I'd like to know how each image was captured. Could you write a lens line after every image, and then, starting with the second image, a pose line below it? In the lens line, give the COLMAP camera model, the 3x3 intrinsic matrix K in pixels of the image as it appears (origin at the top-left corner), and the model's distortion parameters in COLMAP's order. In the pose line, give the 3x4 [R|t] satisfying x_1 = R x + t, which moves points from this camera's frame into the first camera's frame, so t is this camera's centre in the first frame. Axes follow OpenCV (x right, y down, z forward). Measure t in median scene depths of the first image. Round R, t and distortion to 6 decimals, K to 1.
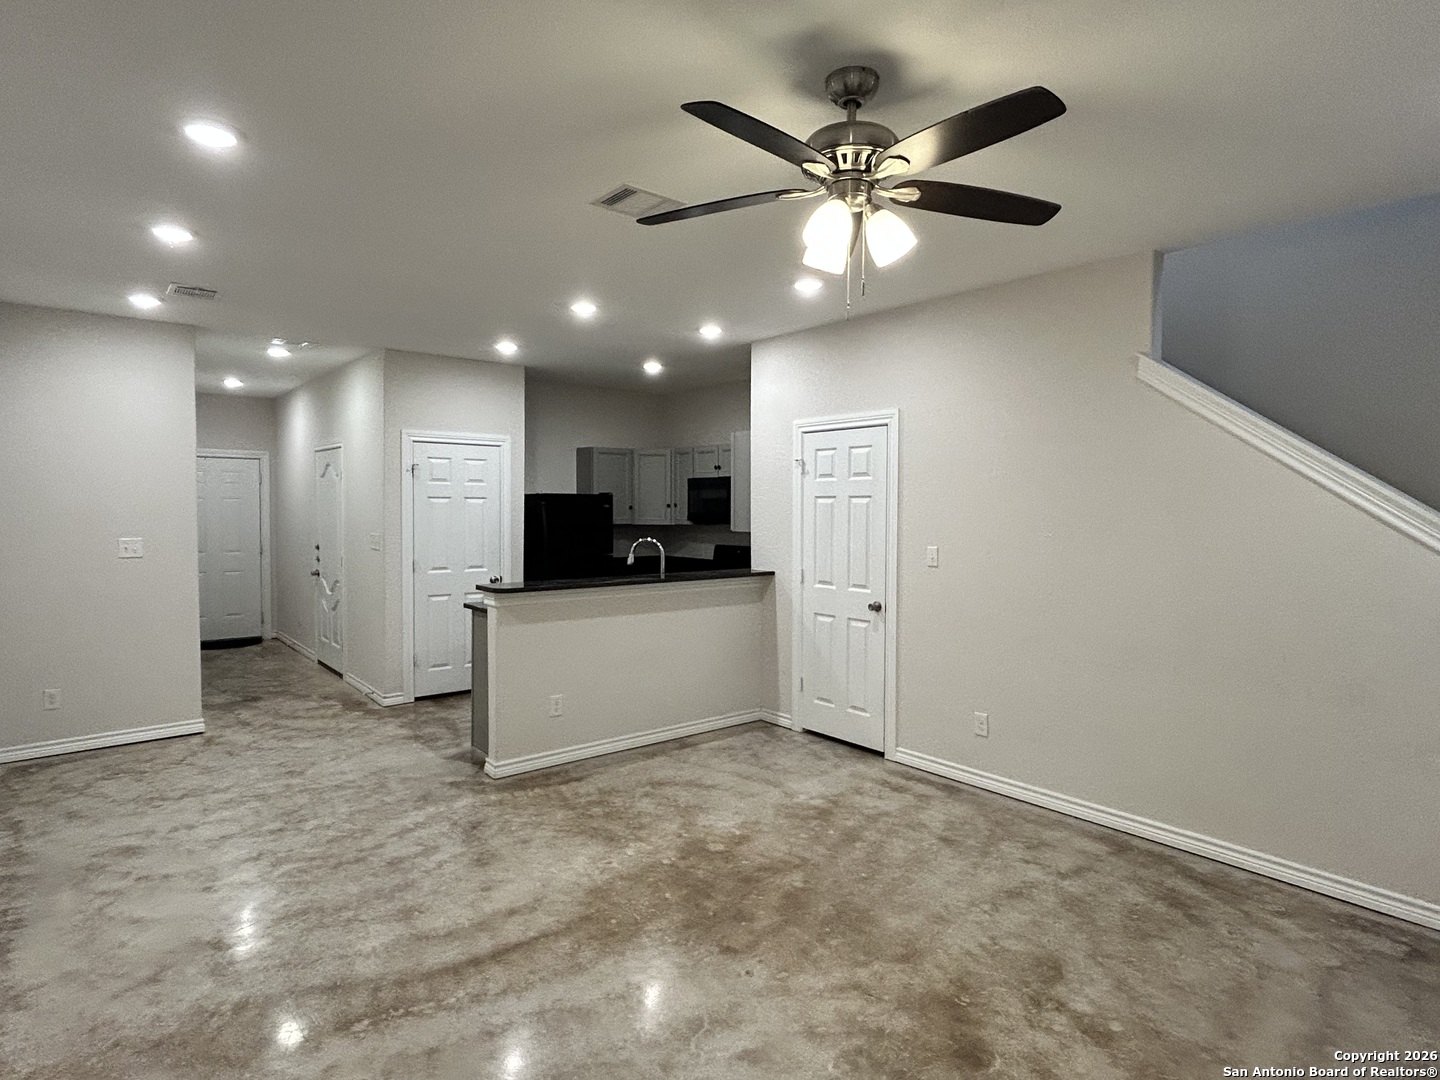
lens RADIAL K [[795.3, 0, 714.3], [0, 795.3, 534.7], [0, 0, 1]] dist [-0.005318, 0.004592]
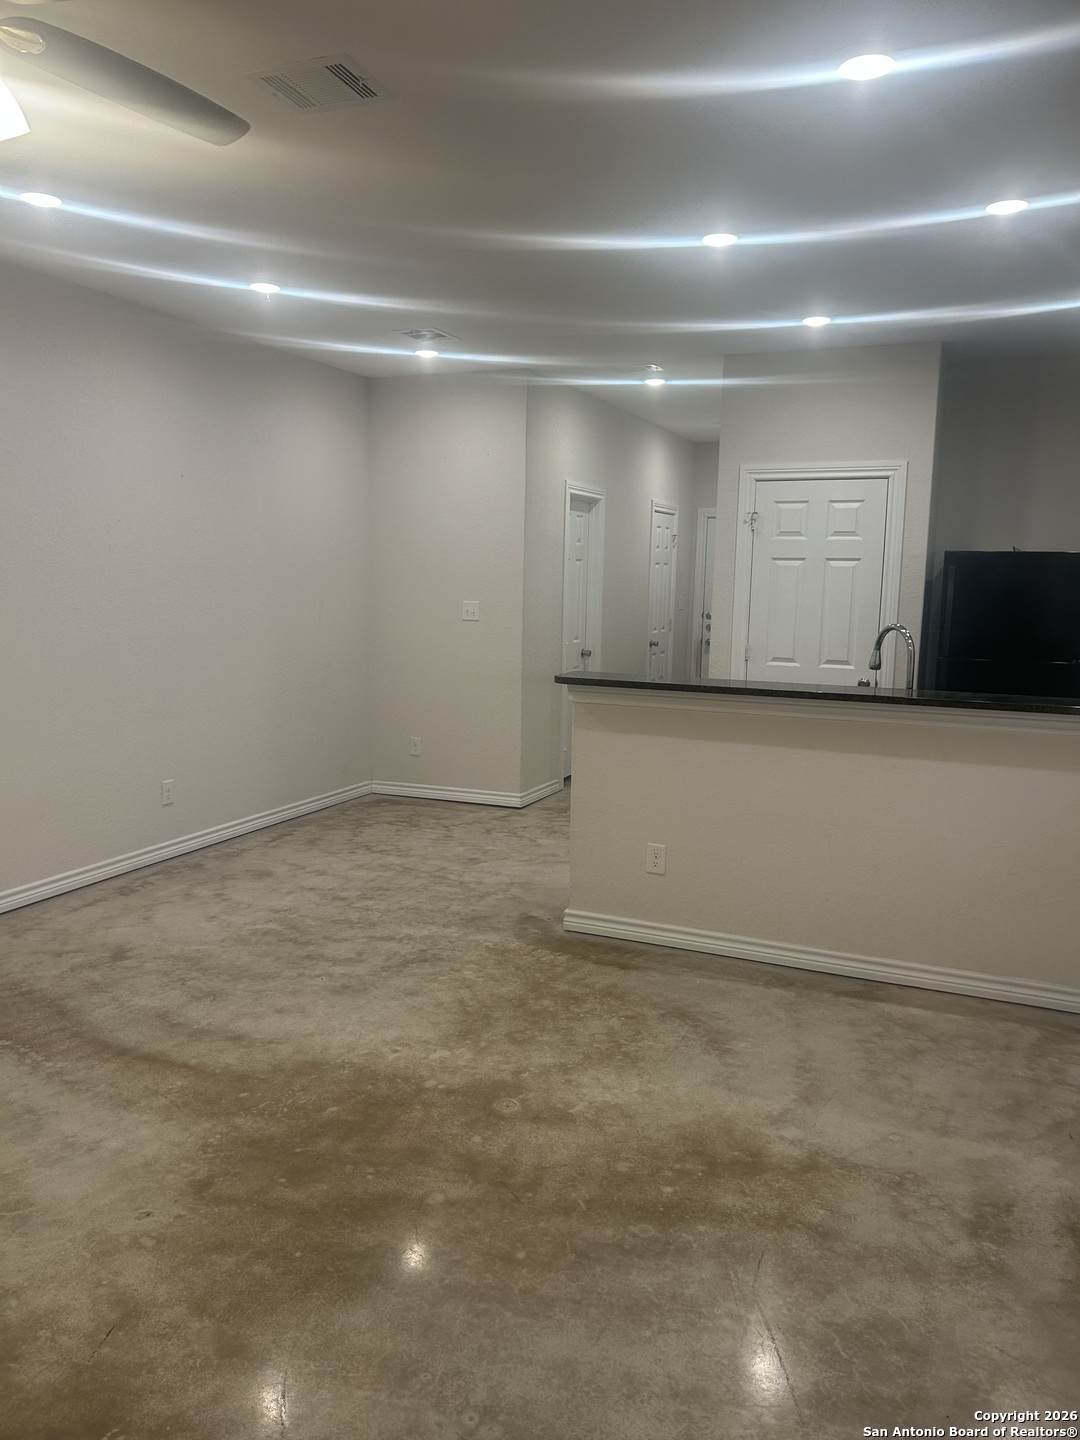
lens RADIAL K [[1070.9, 0, 537.3], [0, 1070.9, 721.7], [0, 0, 1]] dist [0.053256, -0.056152]
pose [[0.460112, 0.123263, -0.879263, 0.550939], [-0.045105, 0.992282, 0.115504, -0.004459], [0.886714, -0.013485, 0.462121, 0.483016]]
